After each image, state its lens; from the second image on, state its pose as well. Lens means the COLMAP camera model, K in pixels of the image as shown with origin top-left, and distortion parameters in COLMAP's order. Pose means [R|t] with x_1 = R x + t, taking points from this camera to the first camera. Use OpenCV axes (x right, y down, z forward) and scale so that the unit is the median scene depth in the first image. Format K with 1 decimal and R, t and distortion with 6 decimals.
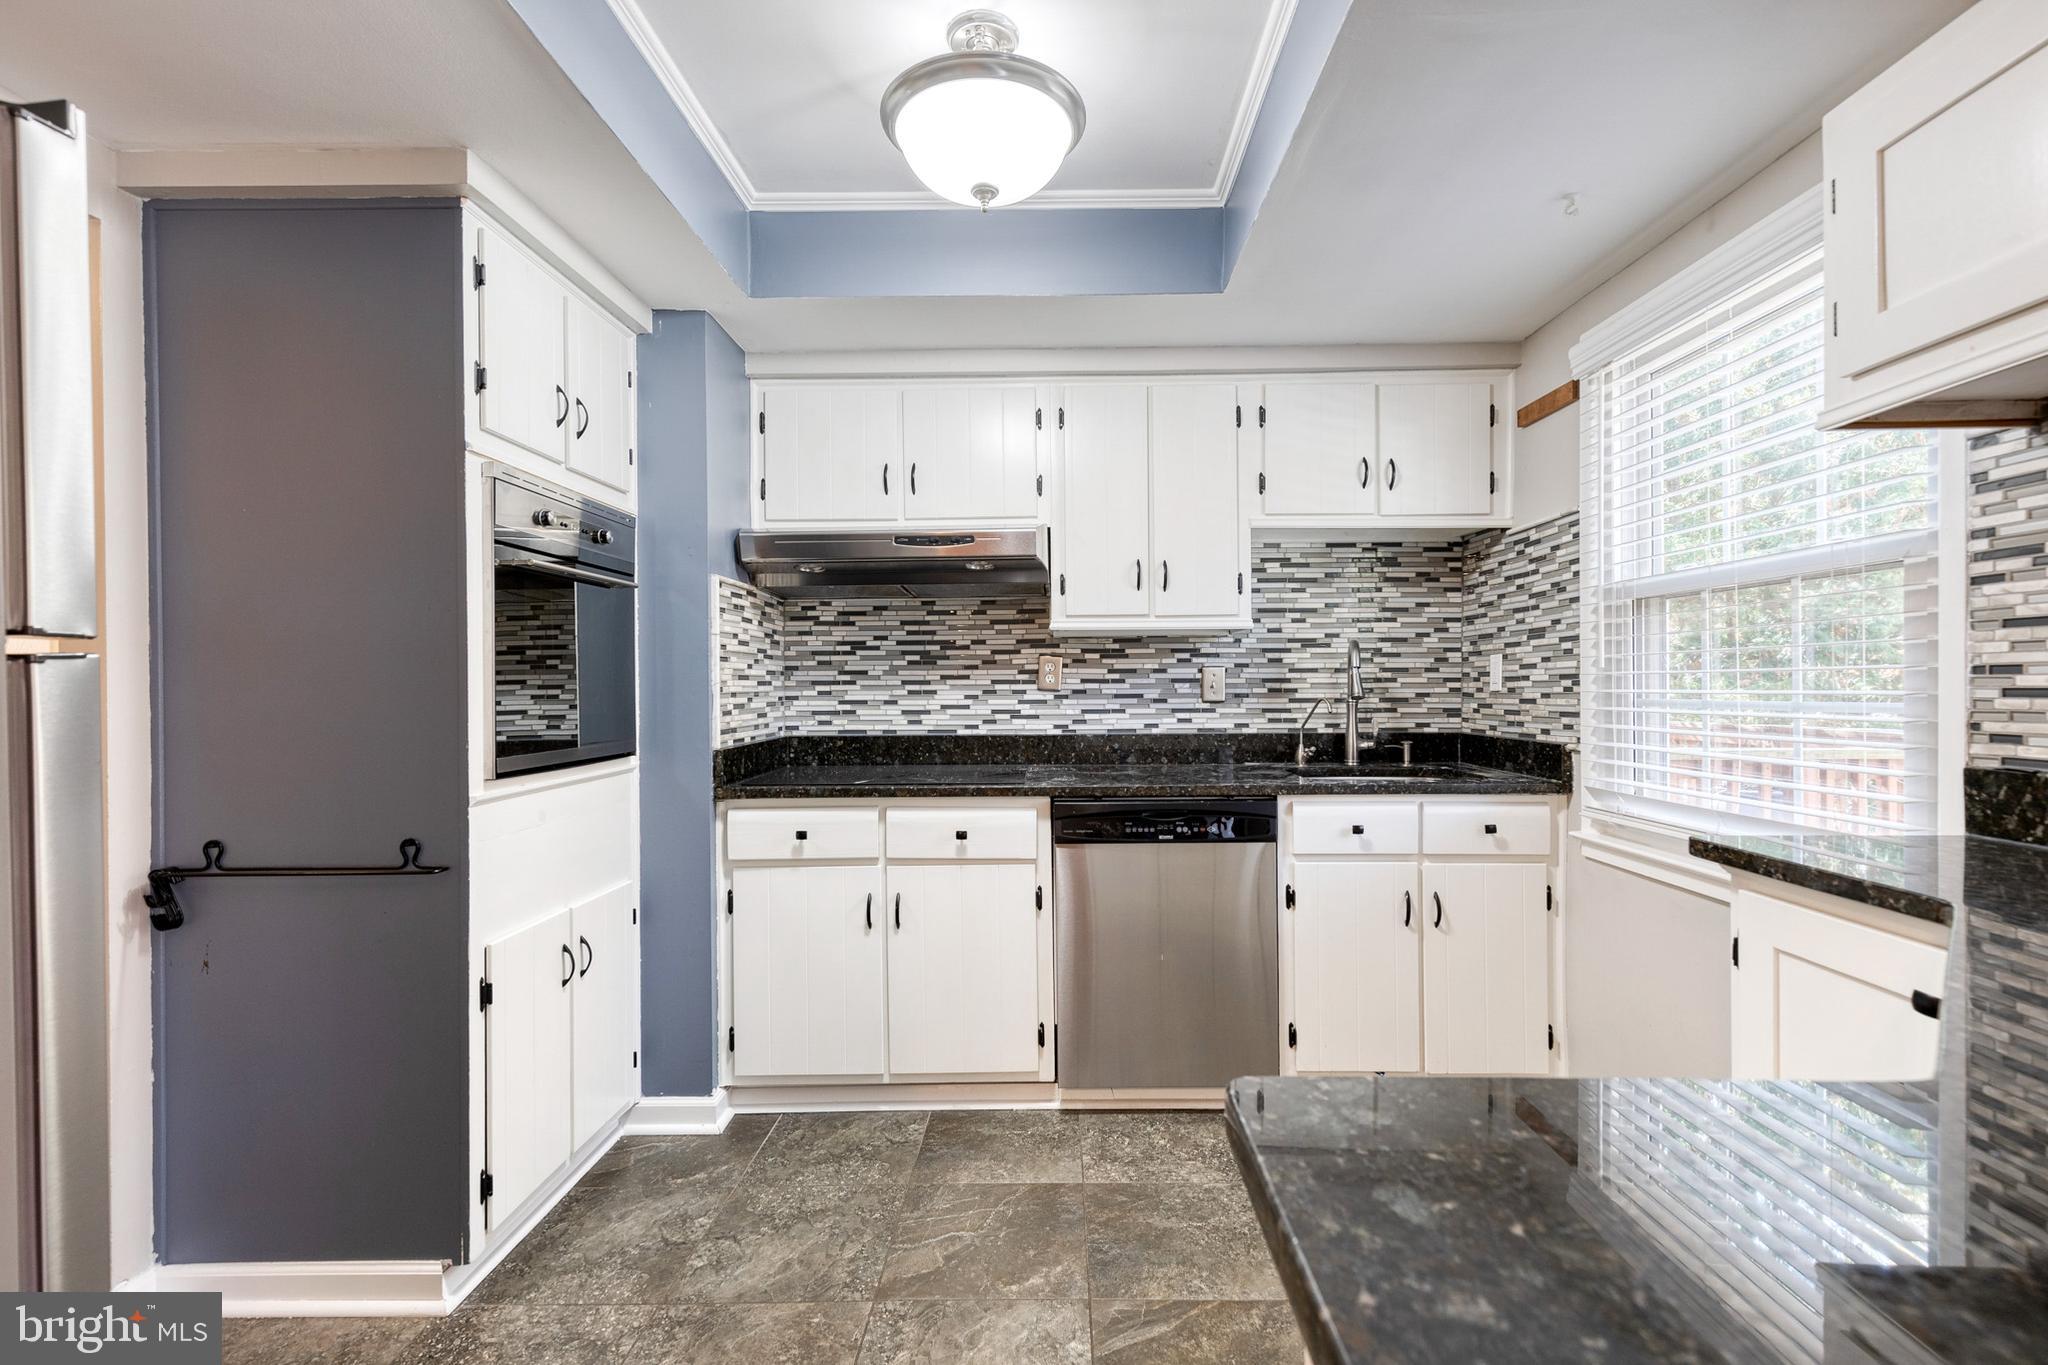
lens RADIAL K [[920.1, 0, 1042.0], [0, 920.1, 683.2], [0, 0, 1]] dist [0.016011, -0.006858]
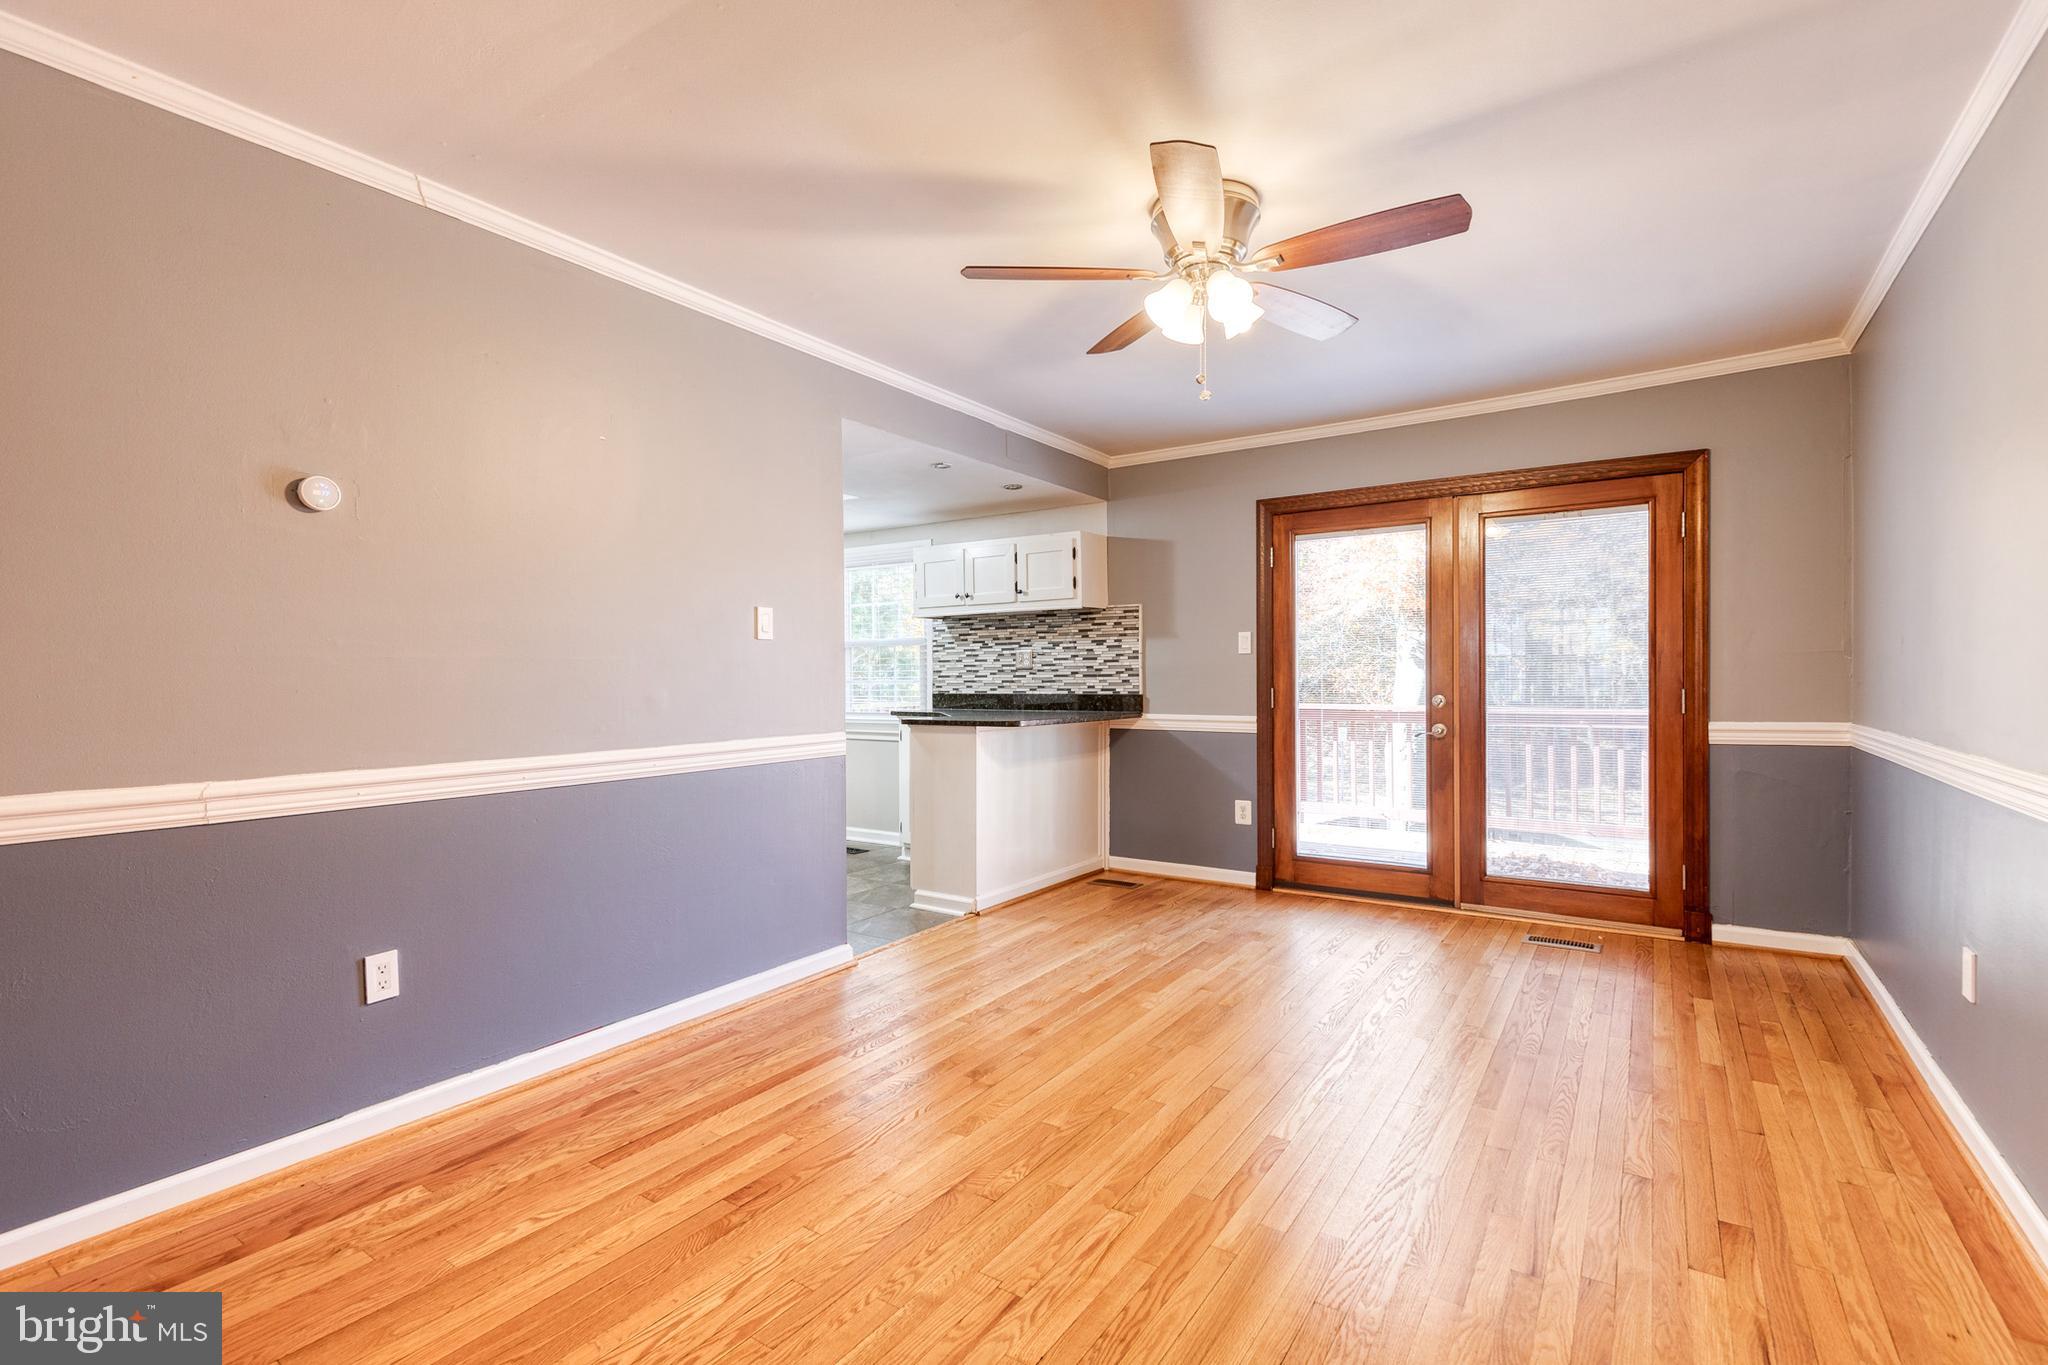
lens RADIAL K [[928.0, 0, 1043.2], [0, 928.0, 683.2], [0, 0, 1]] dist [0.009770, -0.001428]
pose [[0.545098, -0.002833, 0.838367, -1.089106], [0.003222, 0.999994, 0.001285, 0.016378], [-0.838366, 0.002001, 0.545104, -0.831927]]
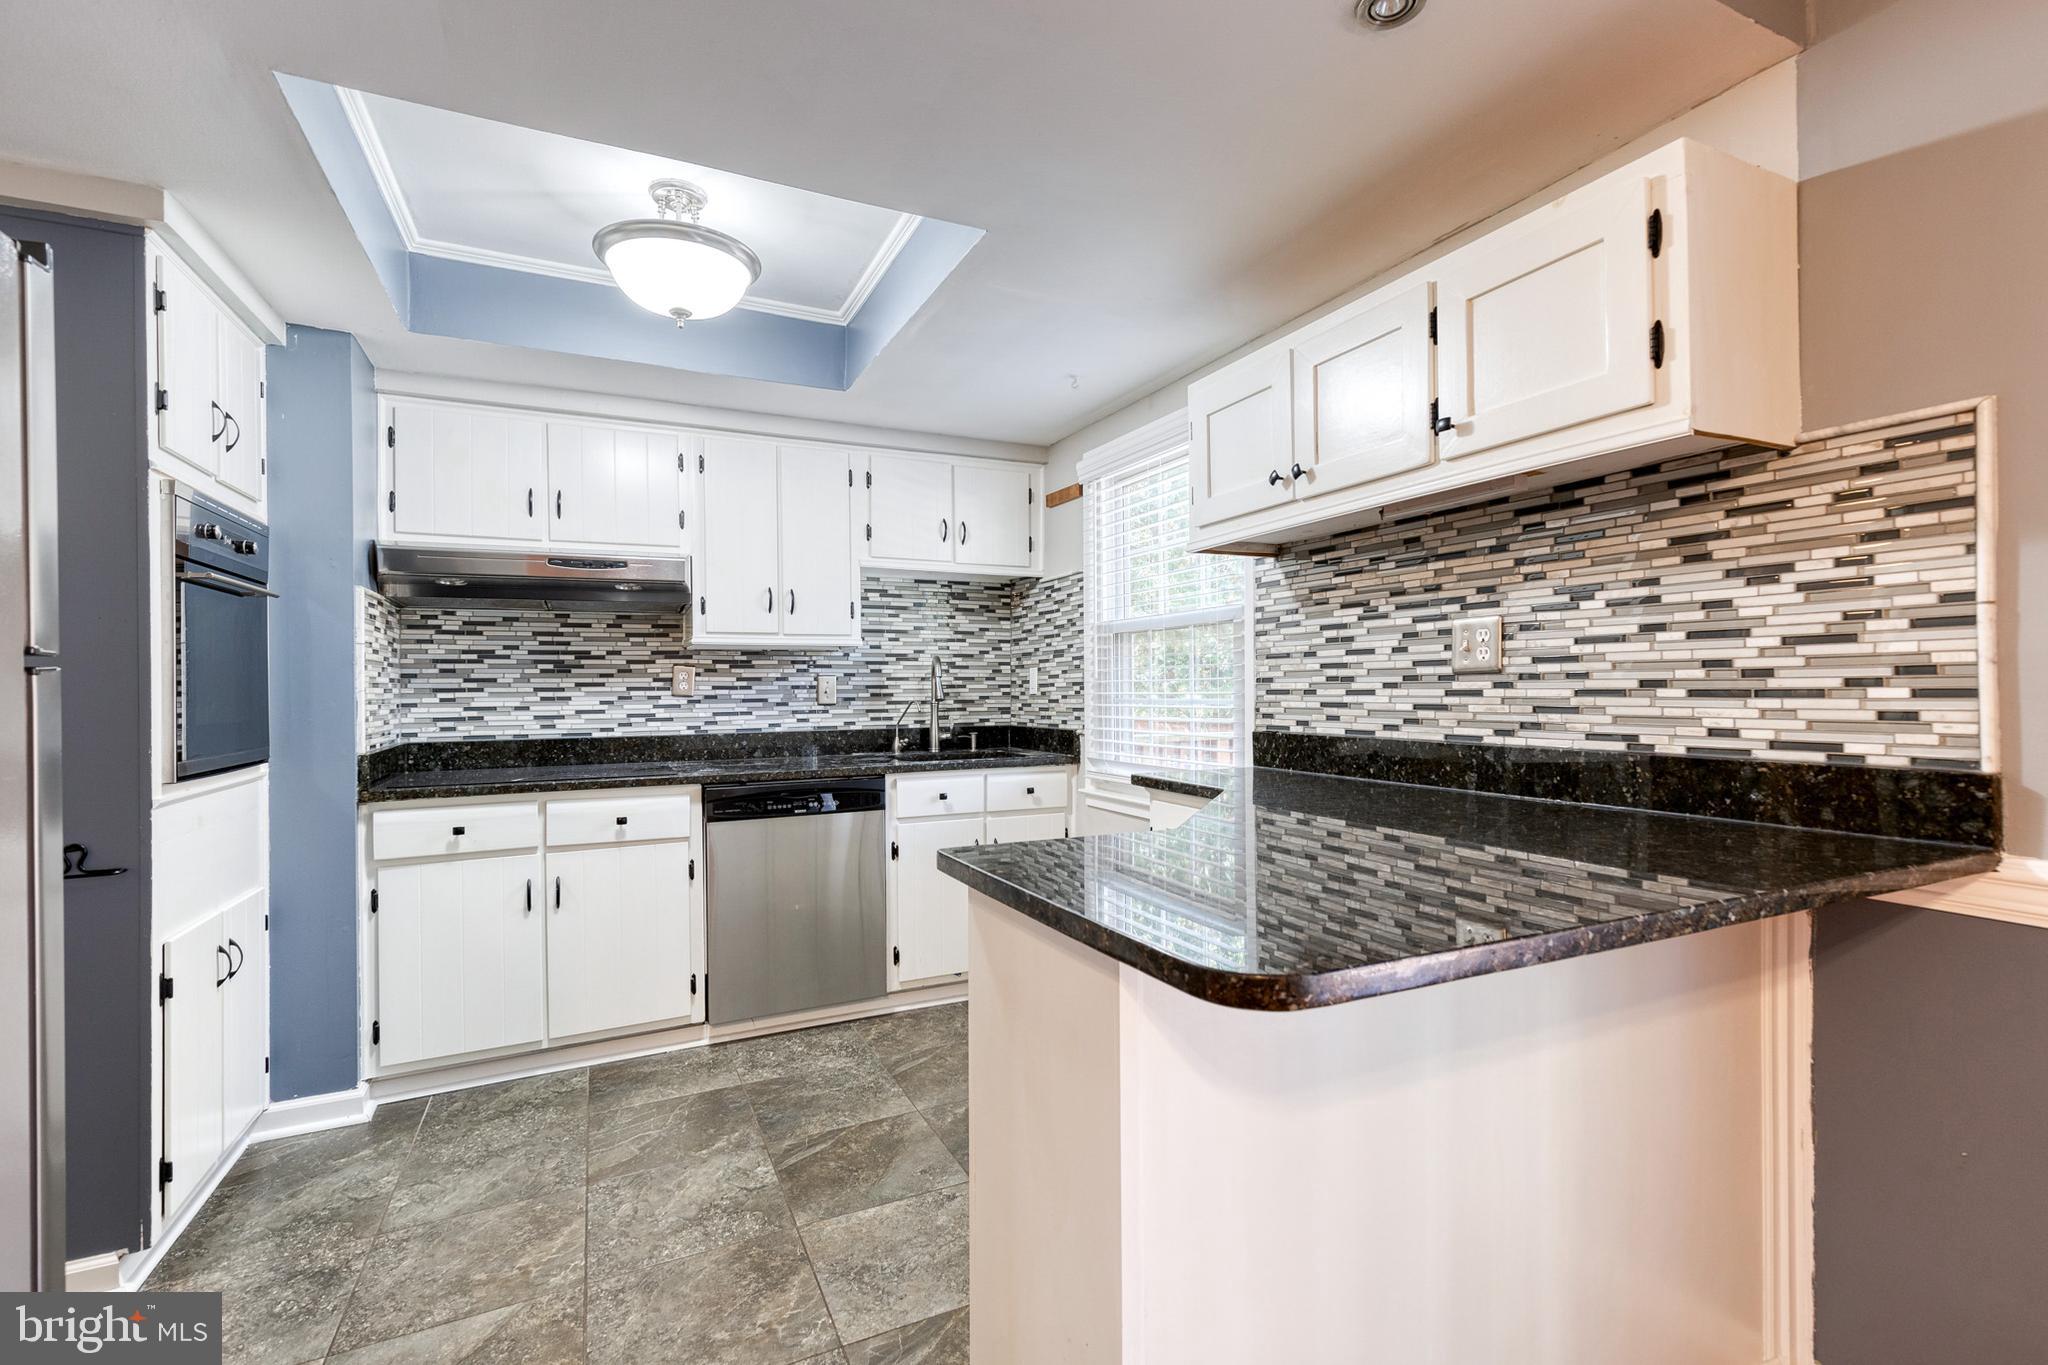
lens RADIAL K [[928.0, 0, 1043.2], [0, 928.0, 683.2], [0, 0, 1]] dist [0.009770, -0.001428]
pose [[0.892449, -0.000214, 0.451148, -0.113433], [0.003628, 0.999971, -0.006702, 0.001158], [-0.451134, 0.007618, 0.892424, -0.228890]]
